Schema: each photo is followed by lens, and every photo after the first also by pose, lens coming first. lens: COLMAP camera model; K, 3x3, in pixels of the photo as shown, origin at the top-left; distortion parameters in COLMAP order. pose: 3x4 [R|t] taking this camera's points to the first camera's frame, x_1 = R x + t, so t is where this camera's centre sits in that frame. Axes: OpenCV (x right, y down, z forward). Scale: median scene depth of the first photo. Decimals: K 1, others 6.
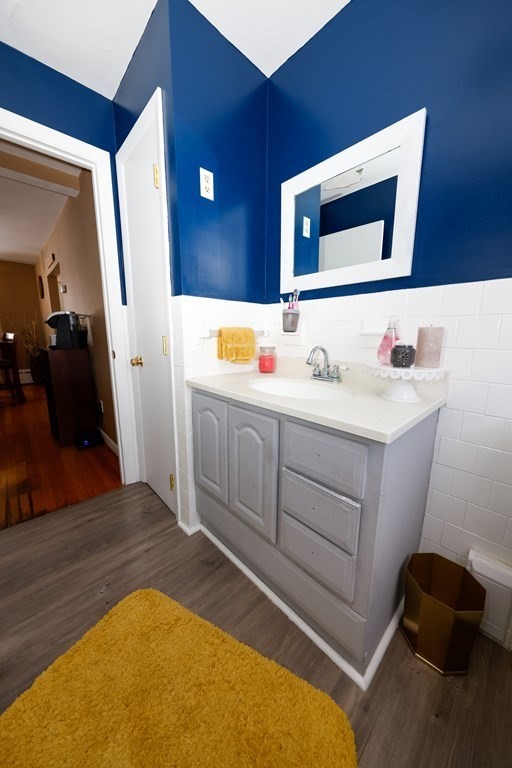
lens RADIAL K [[269.6, 0, 258.1], [0, 269.6, 381.1], [0, 0, 1]] dist [0.000550, -0.000228]
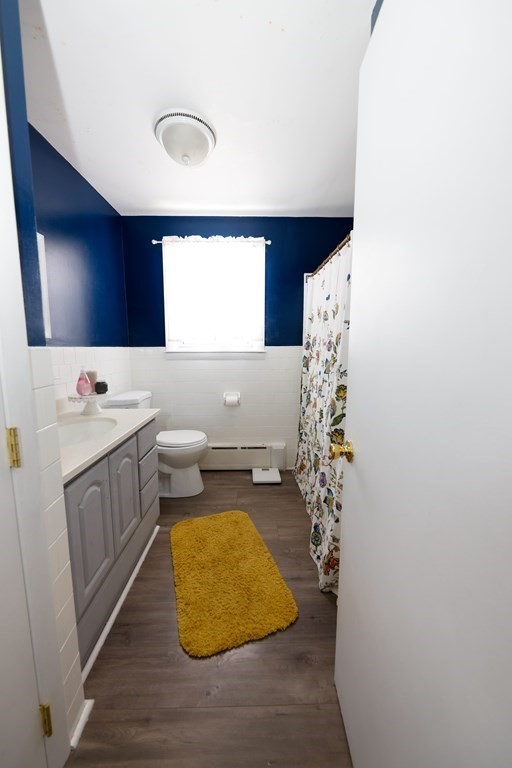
lens RADIAL K [[269.6, 0, 255.7], [0, 269.6, 381.9], [0, 0, 1]] dist [0.000550, -0.000228]
pose [[-0.744937, -0.096998, 0.660045, -1.170366], [0.112010, 0.957144, 0.267074, -0.389722], [-0.657664, 0.272885, -0.702148, 1.279039]]
